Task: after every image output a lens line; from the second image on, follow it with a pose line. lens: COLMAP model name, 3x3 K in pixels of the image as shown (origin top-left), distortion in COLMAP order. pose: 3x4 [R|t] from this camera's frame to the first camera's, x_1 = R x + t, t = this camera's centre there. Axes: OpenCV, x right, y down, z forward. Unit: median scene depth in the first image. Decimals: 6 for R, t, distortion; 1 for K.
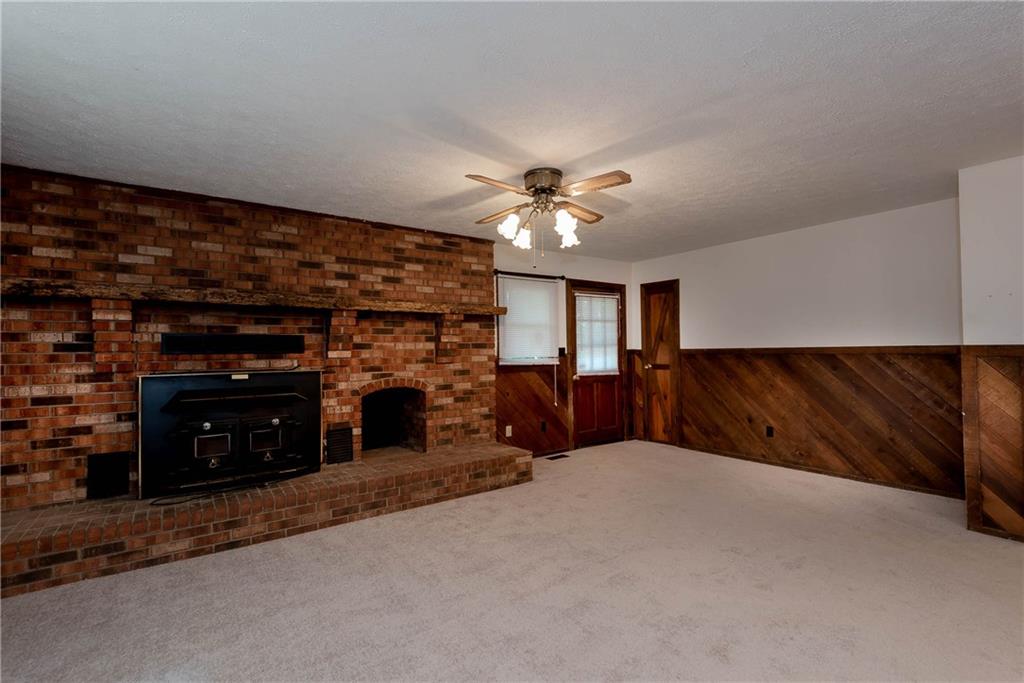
lens RADIAL K [[478.7, 0, 518.0], [0, 478.7, 344.8], [0, 0, 1]] dist [0.045343, -0.027885]
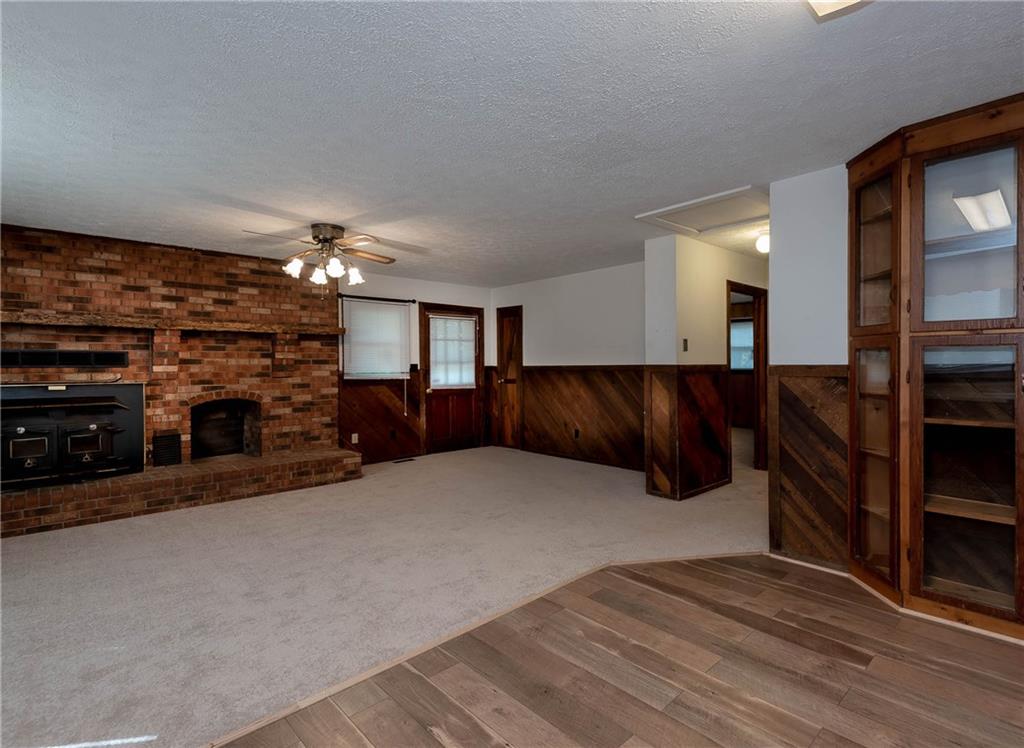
lens RADIAL K [[519.5, 0, 586.9], [0, 519.5, 369.7], [0, 0, 1]] dist [0.004796, -0.008659]
pose [[0.982265, 0.005507, 0.187418, 0.335483], [-0.008983, 0.999803, 0.017703, -0.007625], [-0.187283, -0.019073, 0.982121, -0.338254]]
